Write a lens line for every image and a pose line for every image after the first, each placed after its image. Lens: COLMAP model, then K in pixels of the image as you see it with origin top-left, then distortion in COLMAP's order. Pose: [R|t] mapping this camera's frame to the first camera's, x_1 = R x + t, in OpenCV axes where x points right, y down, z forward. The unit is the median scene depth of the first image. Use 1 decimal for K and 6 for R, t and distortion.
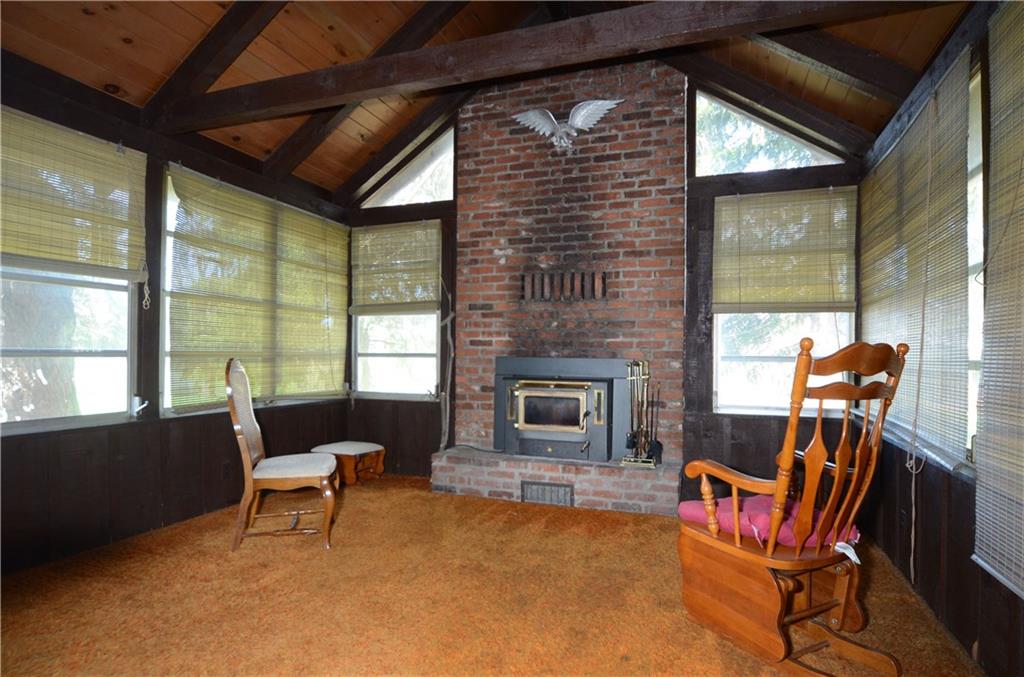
lens RADIAL K [[564.0, 0, 512.0], [0, 564.0, 338.5], [0, 0, 1]] dist [-0.014982, 0.000209]
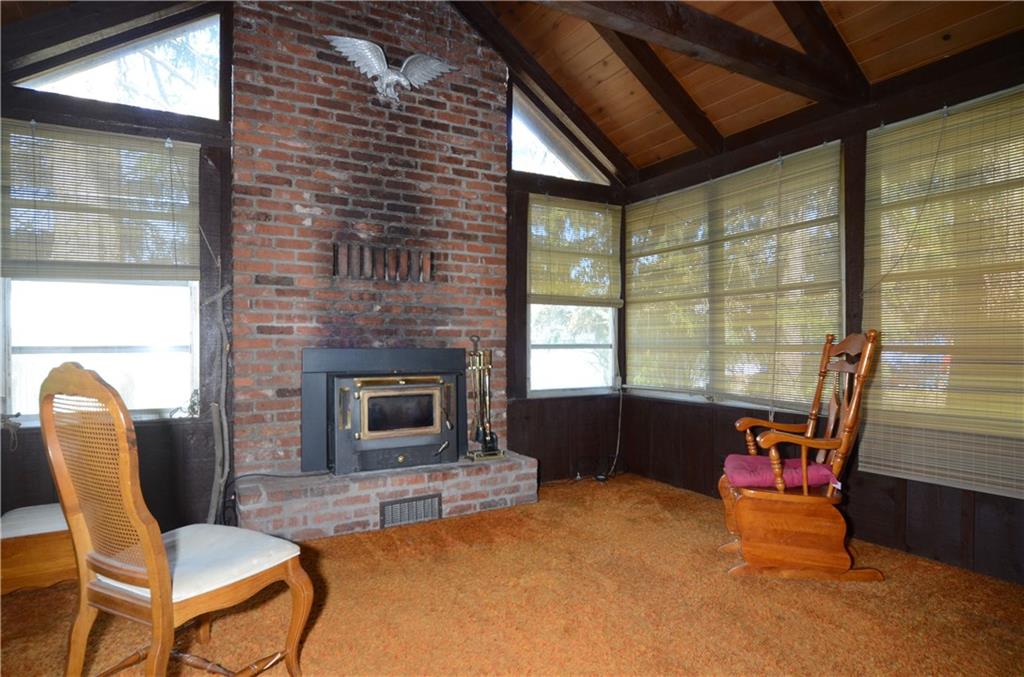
lens RADIAL K [[564.0, 0, 512.0], [0, 564.0, 338.5], [0, 0, 1]] dist [-0.014982, 0.000209]
pose [[0.653865, -0.002275, 0.756608, -0.429137], [-0.008428, 0.999912, 0.010290, 0.009071], [-0.756565, -0.013105, 0.653788, 0.313401]]
